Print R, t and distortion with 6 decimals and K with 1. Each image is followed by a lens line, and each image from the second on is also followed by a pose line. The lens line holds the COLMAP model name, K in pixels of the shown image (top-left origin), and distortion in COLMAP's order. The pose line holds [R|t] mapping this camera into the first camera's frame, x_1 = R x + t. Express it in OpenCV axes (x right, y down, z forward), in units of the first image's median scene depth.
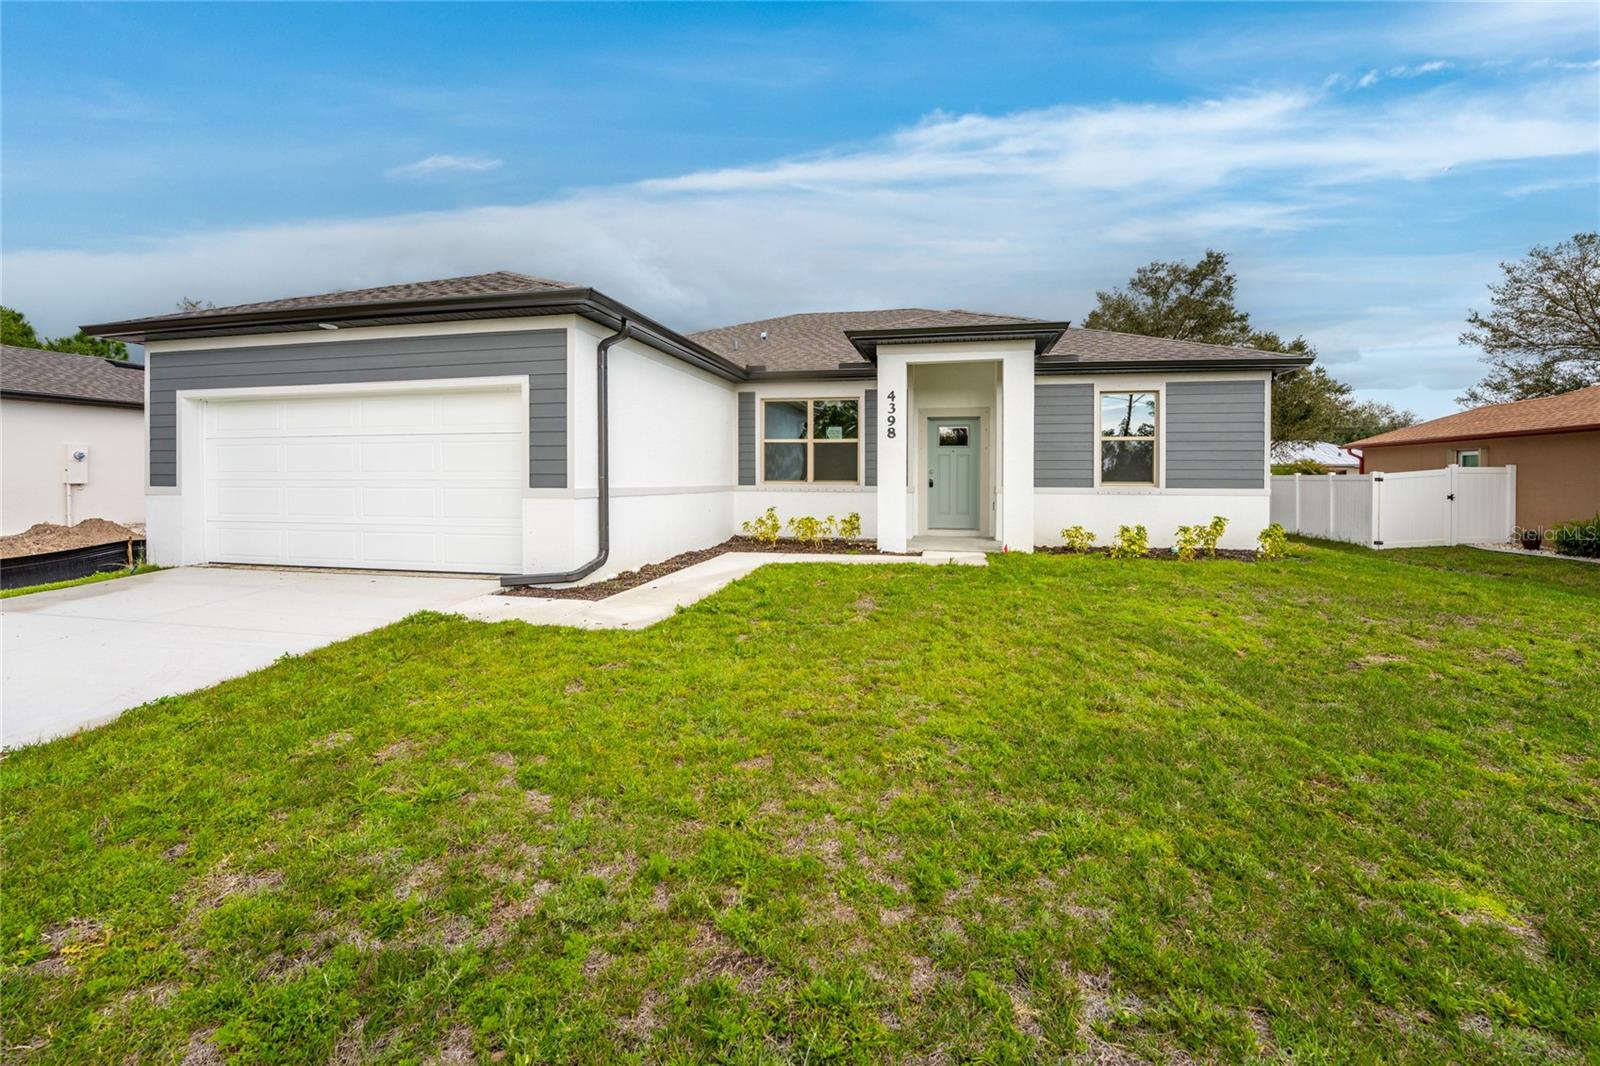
lens RADIAL K [[648.3, 0, 804.4], [0, 648.3, 505.8], [0, 0, 1]] dist [-0.020319, -0.000347]
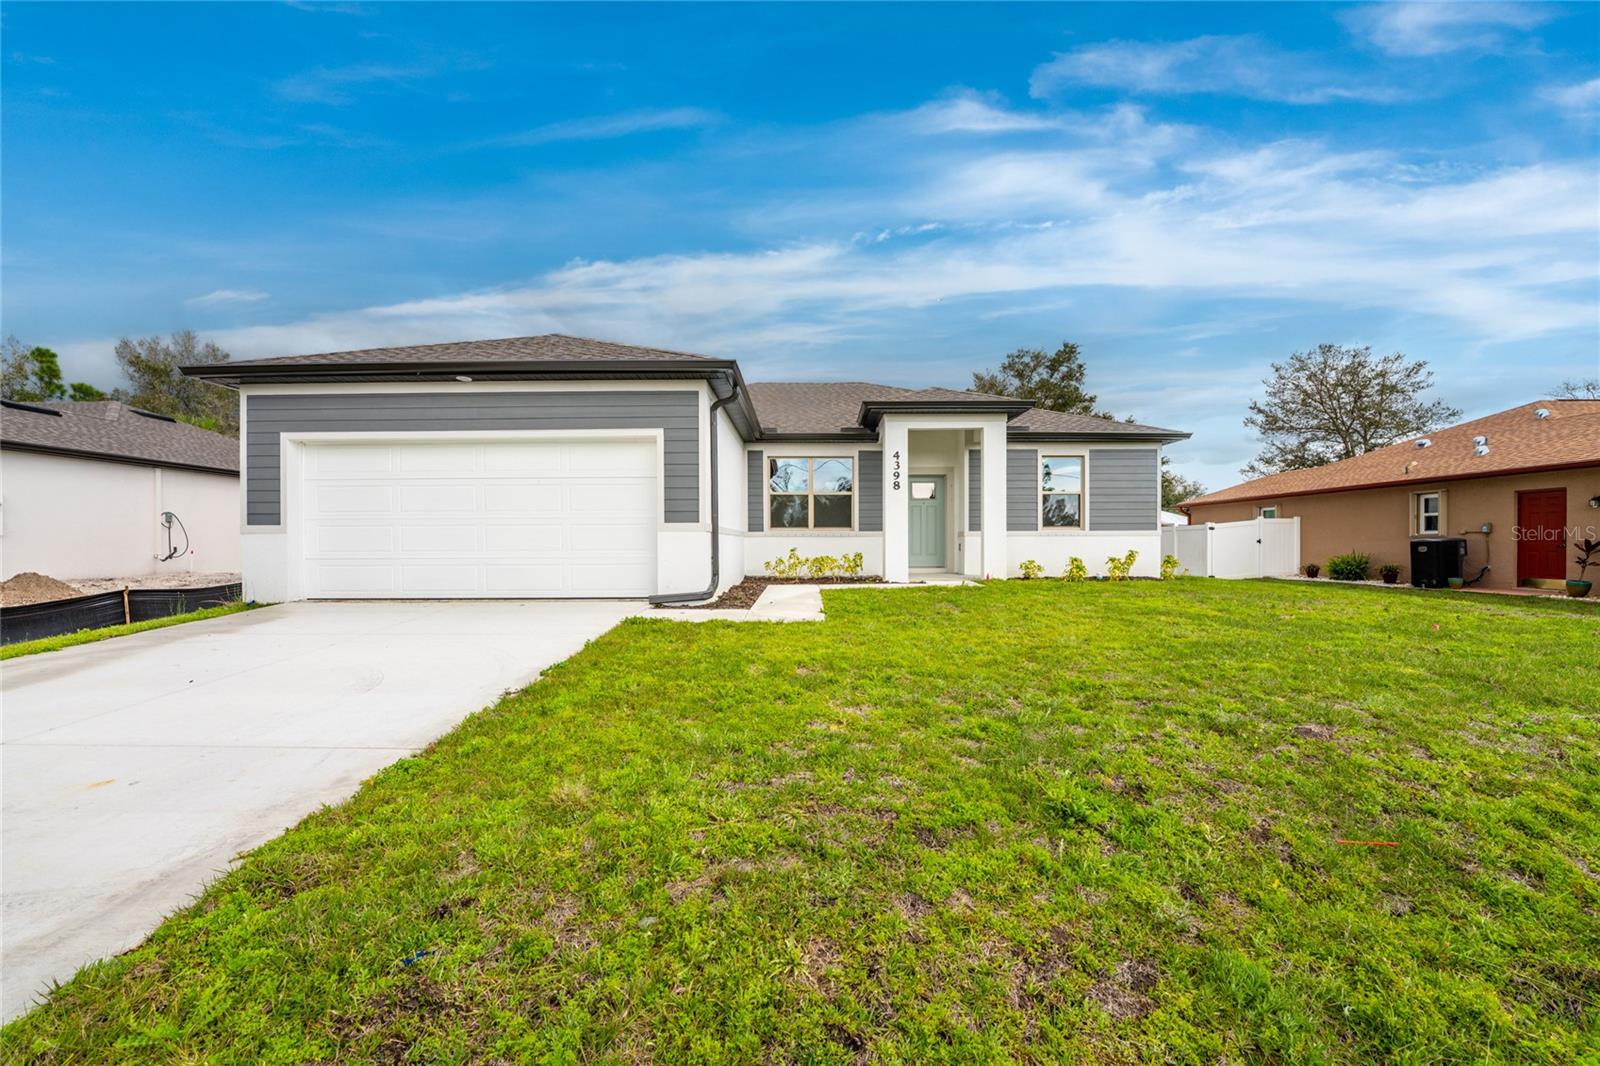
lens RADIAL K [[648.3, 0, 805.8], [0, 648.3, 563.8], [0, 0, 1]] dist [-0.020319, -0.000347]
pose [[0.975759, -0.014765, 0.218351, -0.251669], [0.017146, 0.999812, -0.009014, 0.036497], [-0.218177, 0.012539, 0.975829, -0.130369]]
